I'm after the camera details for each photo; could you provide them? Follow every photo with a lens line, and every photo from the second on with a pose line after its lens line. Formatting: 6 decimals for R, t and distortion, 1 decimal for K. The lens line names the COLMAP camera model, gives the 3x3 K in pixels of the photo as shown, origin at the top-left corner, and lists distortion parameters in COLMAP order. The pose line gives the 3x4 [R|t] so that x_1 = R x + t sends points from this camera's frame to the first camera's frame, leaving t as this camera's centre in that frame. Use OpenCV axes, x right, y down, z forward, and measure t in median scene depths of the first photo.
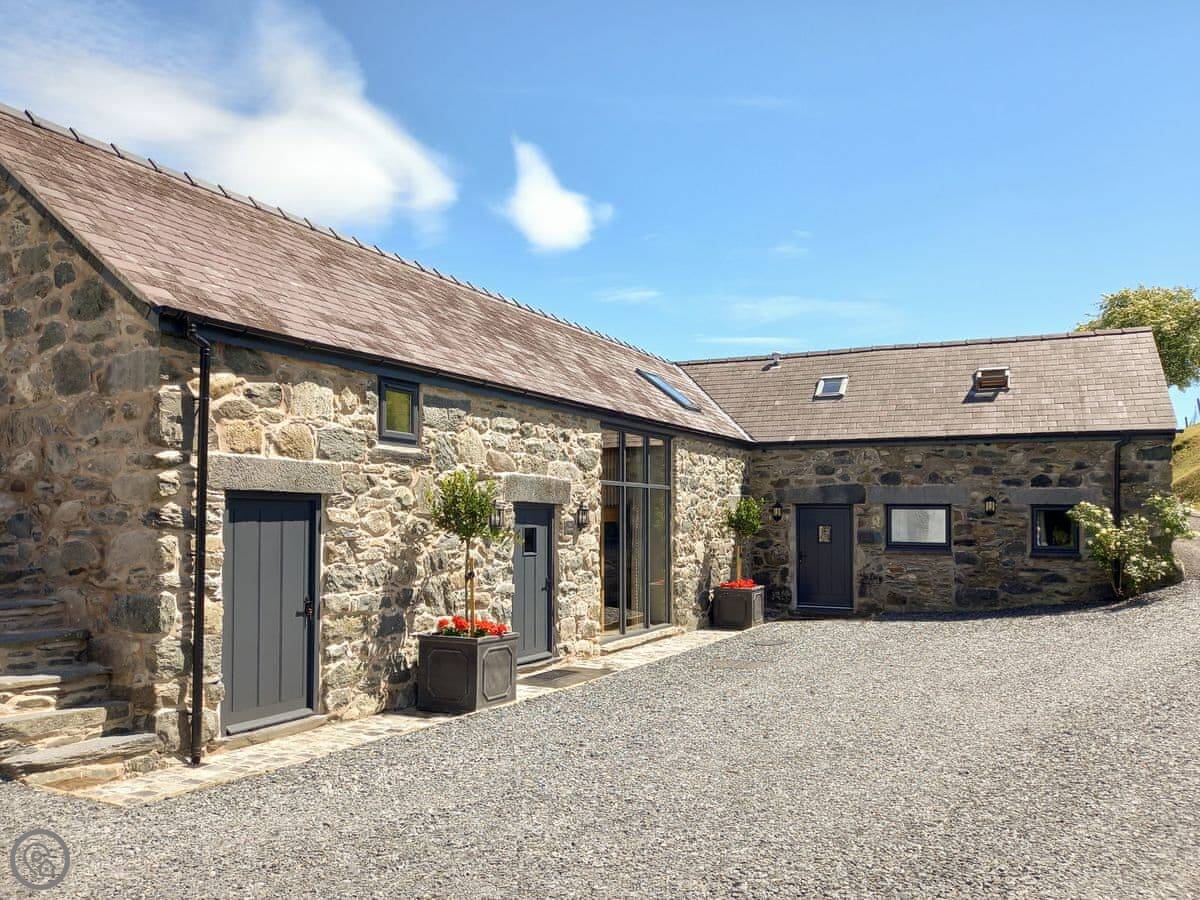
lens RADIAL K [[921.9, 0, 586.7], [0, 921.9, 498.5], [0, 0, 1]] dist [0.061066, -0.056248]
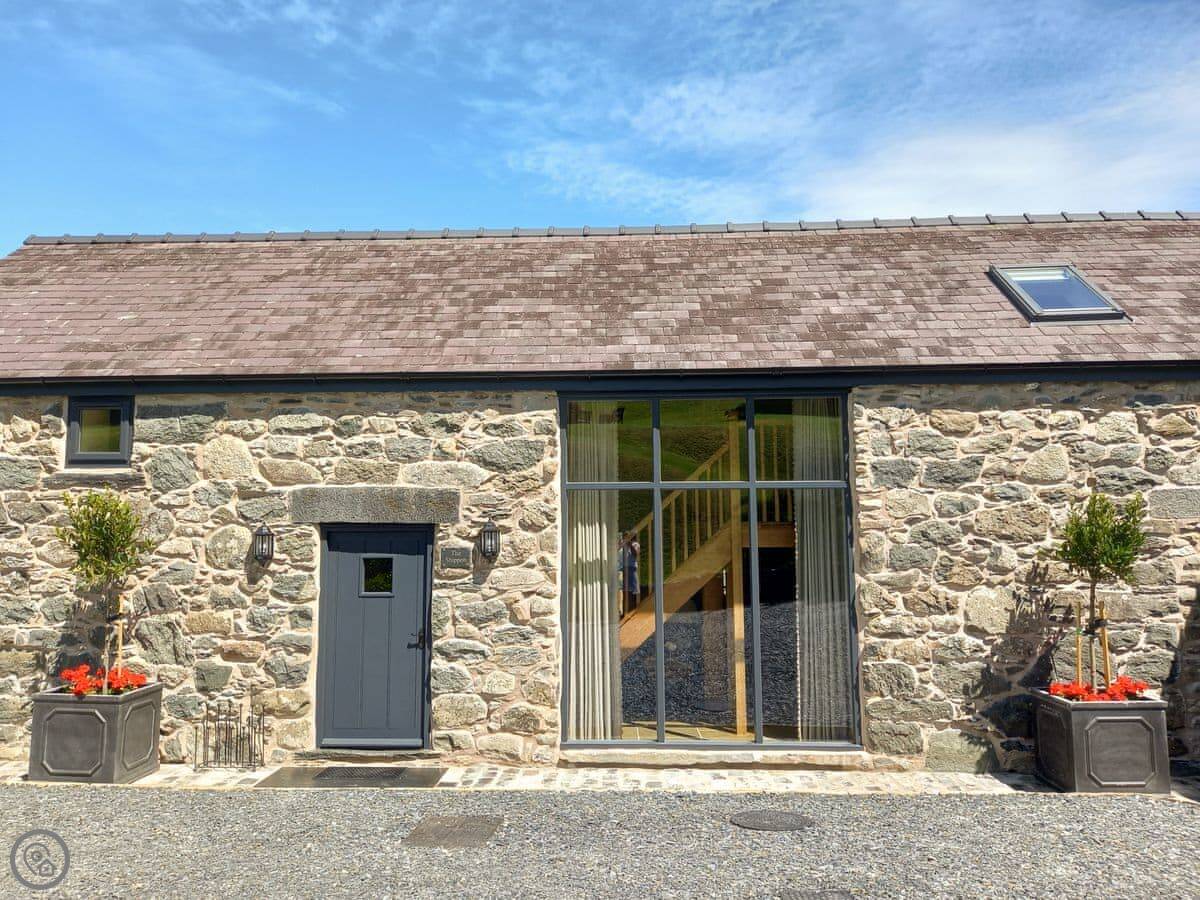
lens RADIAL K [[921.9, 0, 601.6], [0, 921.9, 478.8], [0, 0, 1]] dist [0.061066, -0.056248]
pose [[0.429727, -0.084050, -0.899039, 0.782144], [0.025424, 0.996390, -0.080999, 0.038269], [0.902601, 0.011951, 0.430312, 0.984292]]
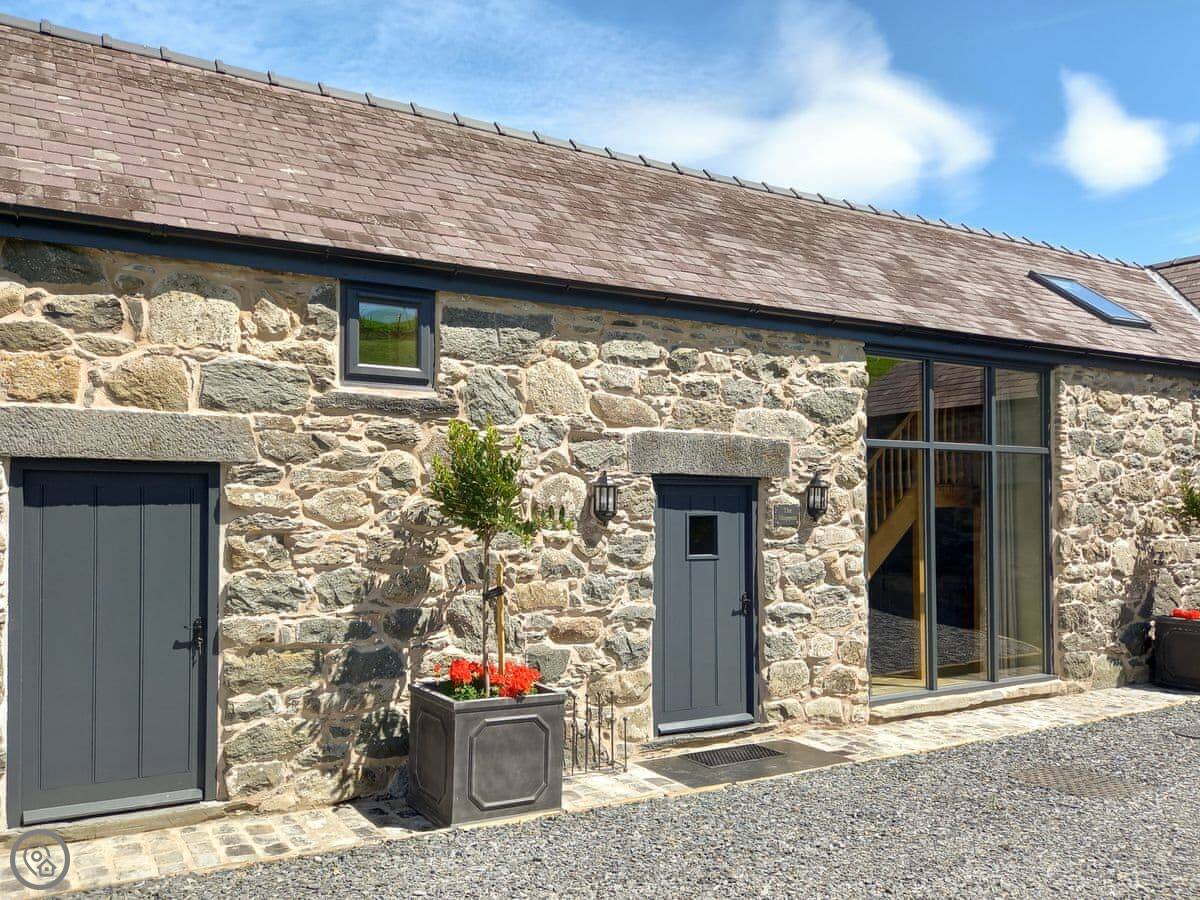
lens RADIAL K [[921.9, 0, 583.2], [0, 921.9, 492.3], [0, 0, 1]] dist [0.061066, -0.056248]
pose [[0.848797, -0.011053, -0.528603, 0.236935], [0.014749, 0.999887, 0.002774, 0.014900], [0.528513, -0.010151, 0.848864, 0.488639]]
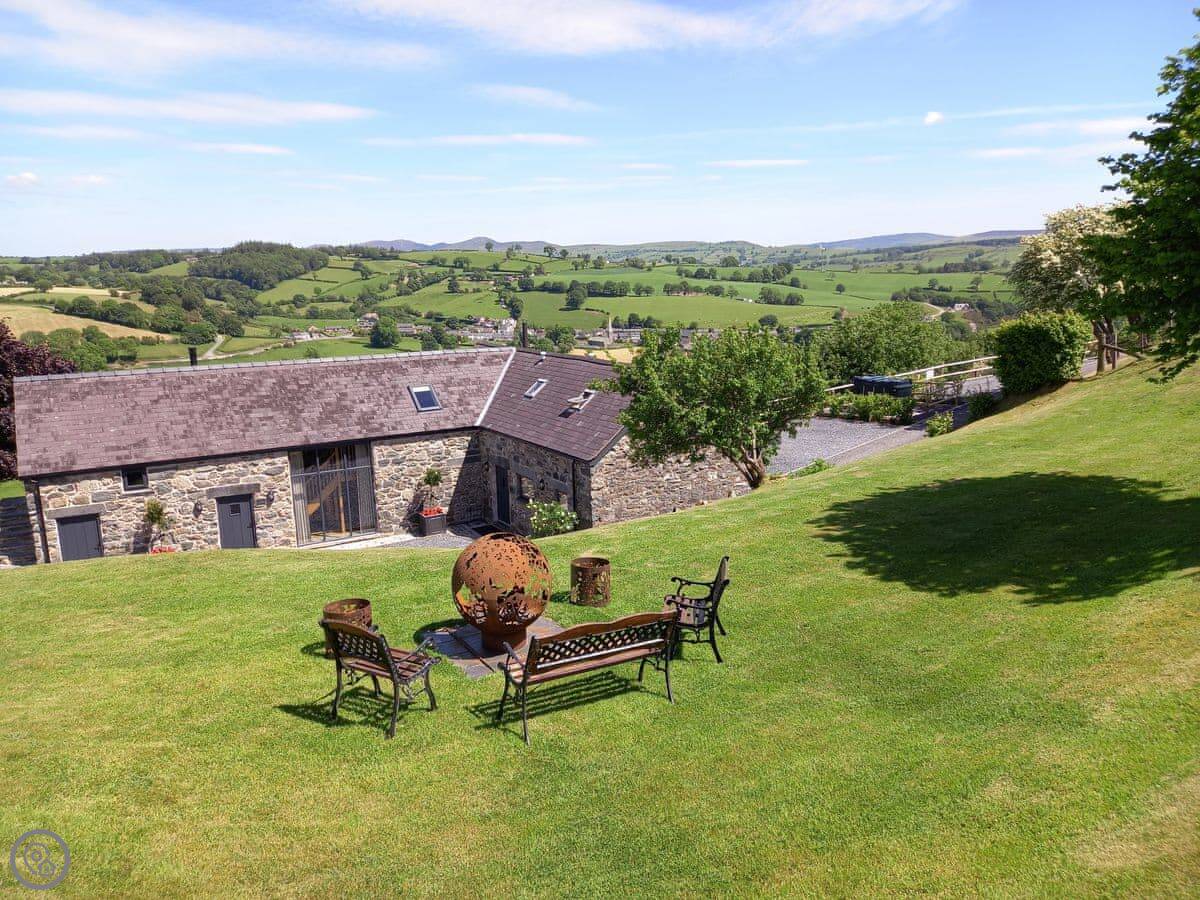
lens RADIAL K [[921.9, 0, 599.6], [0, 921.9, 443.7], [0, 0, 1]] dist [0.061066, -0.056248]
pose [[0.835564, 0.097358, -0.540699, 2.396328], [0.036592, 0.972126, 0.231588, -0.765803], [0.548174, -0.213291, 0.808710, -0.494243]]
